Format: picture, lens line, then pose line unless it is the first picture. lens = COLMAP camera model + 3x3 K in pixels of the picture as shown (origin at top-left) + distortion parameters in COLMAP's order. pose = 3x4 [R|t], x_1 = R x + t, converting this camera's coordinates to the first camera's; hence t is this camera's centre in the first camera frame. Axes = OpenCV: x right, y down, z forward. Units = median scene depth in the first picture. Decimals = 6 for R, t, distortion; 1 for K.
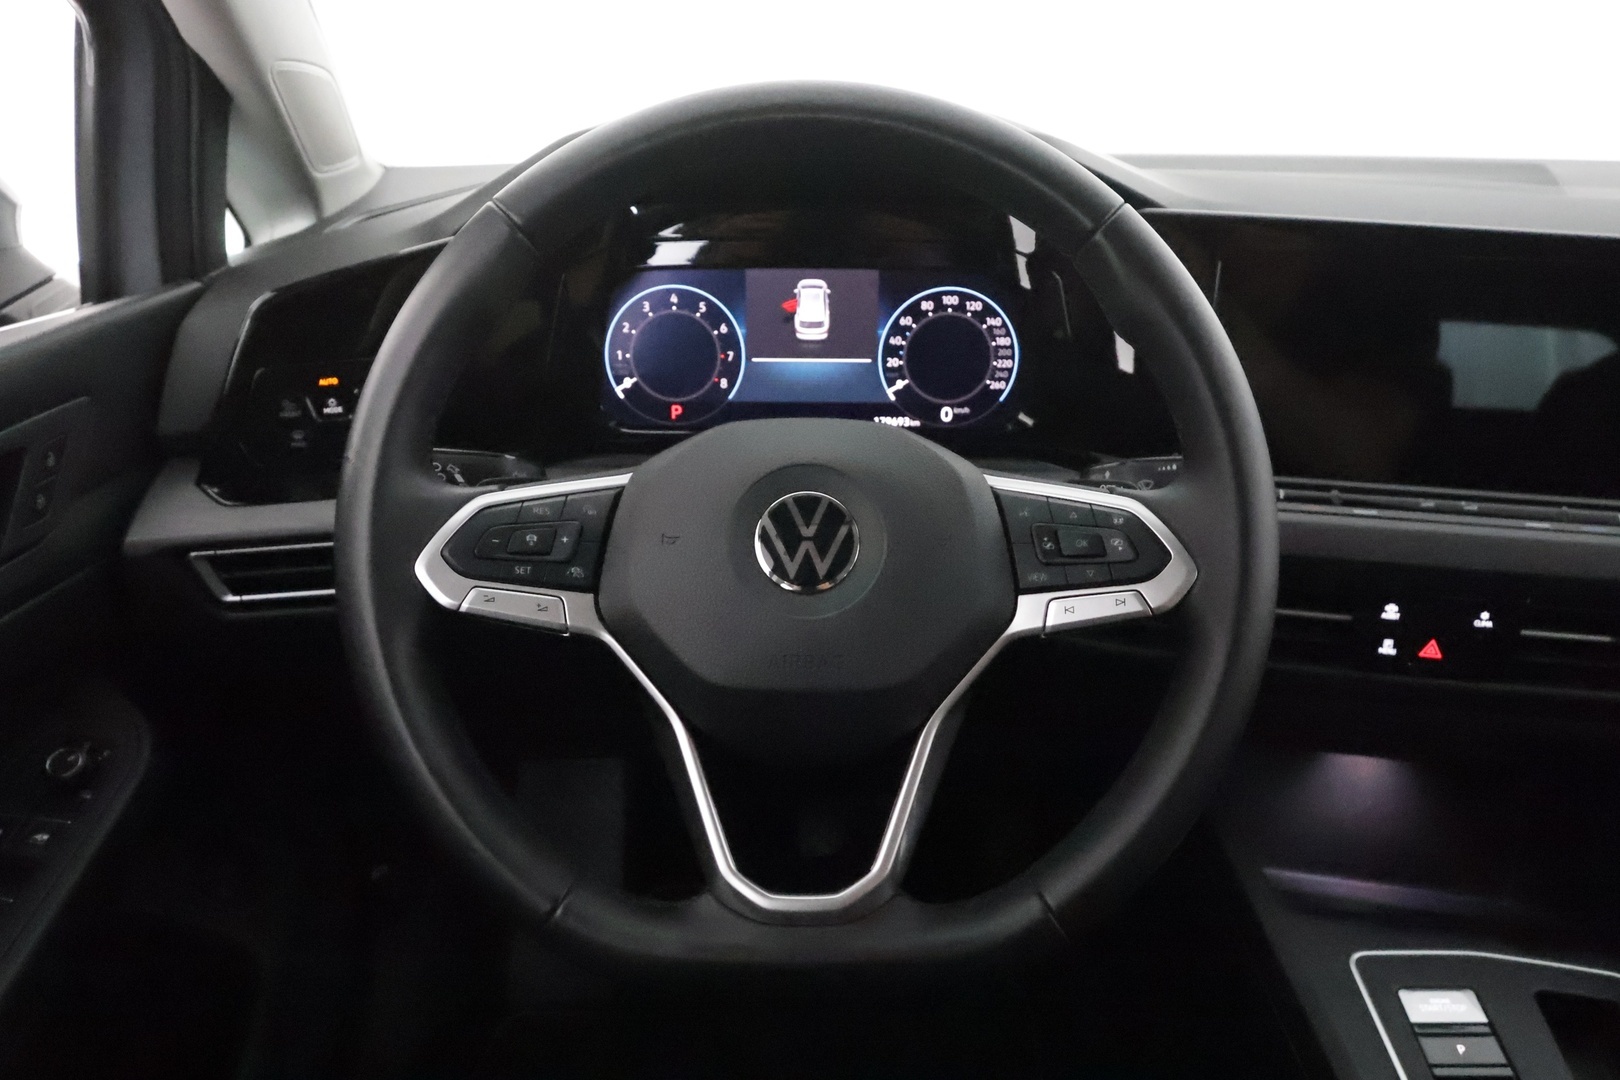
lens RADIAL K [[1281.3, 0, 802.6], [0, 1281.3, 542.0], [0, 0, 1]] dist [-0.014788, -0.003052]
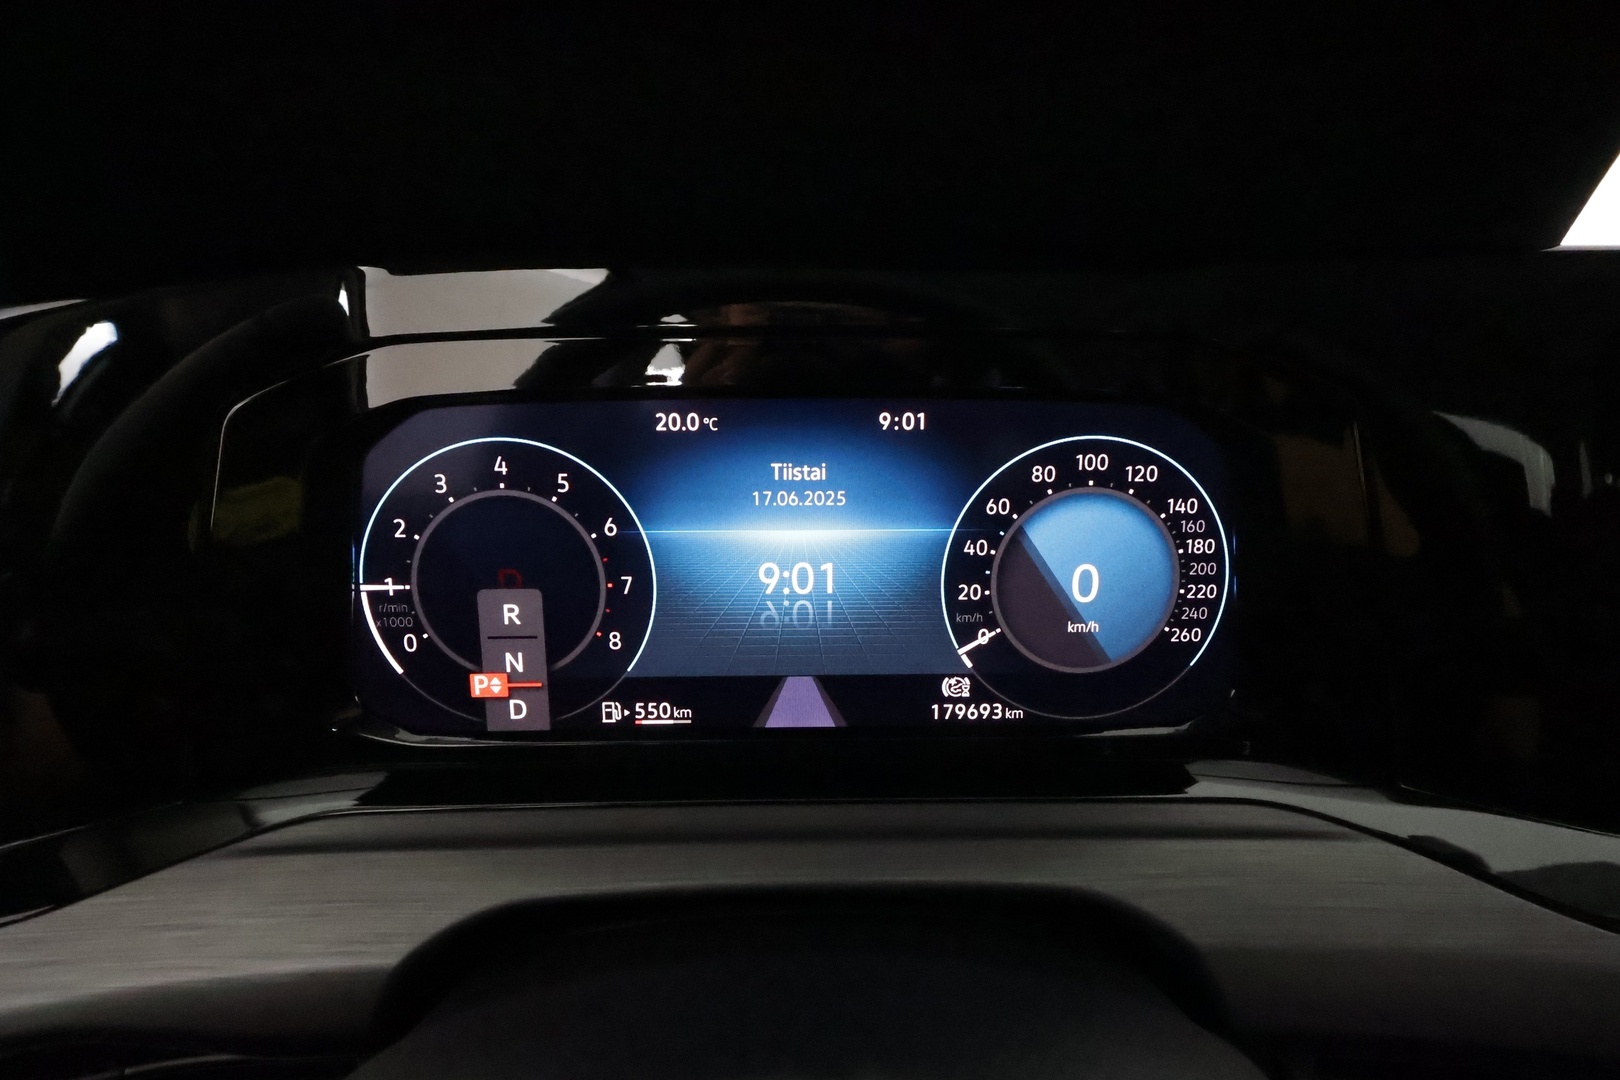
lens RADIAL K [[735.5, 0, 812.6], [0, 735.5, 541.6], [0, 0, 1]] dist [-0.005100, 0.000052]
pose [[0.999732, -0.013623, 0.018727, 0.007219], [0.015038, 0.996870, -0.077619, -0.140854], [-0.017611, 0.077879, 0.996807, 0.737300]]
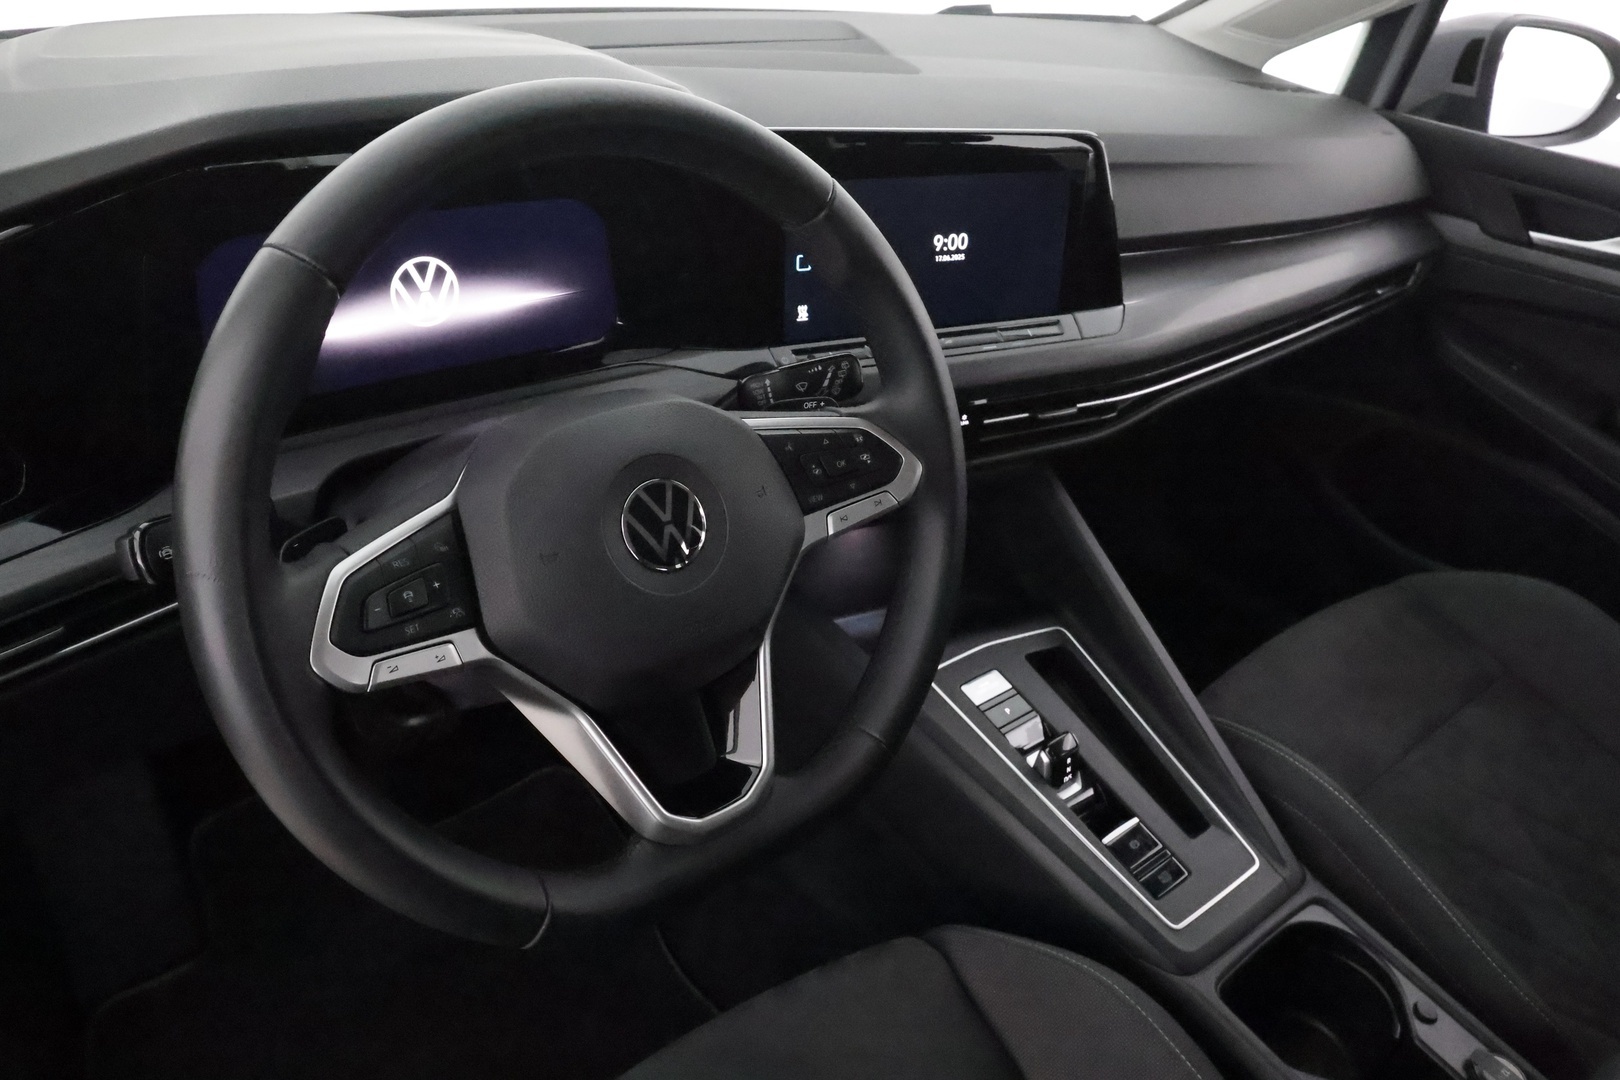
lens RADIAL K [[1157.7, 0, 816.7], [0, 1157.7, 531.8], [0, 0, 1]] dist [-0.007016, 0.002714]
pose [[0.766964, -0.275634, 0.579475, -0.338938], [0.143903, 0.953926, 0.263283, -0.169704], [-0.625346, -0.118541, 0.771291, 0.099772]]
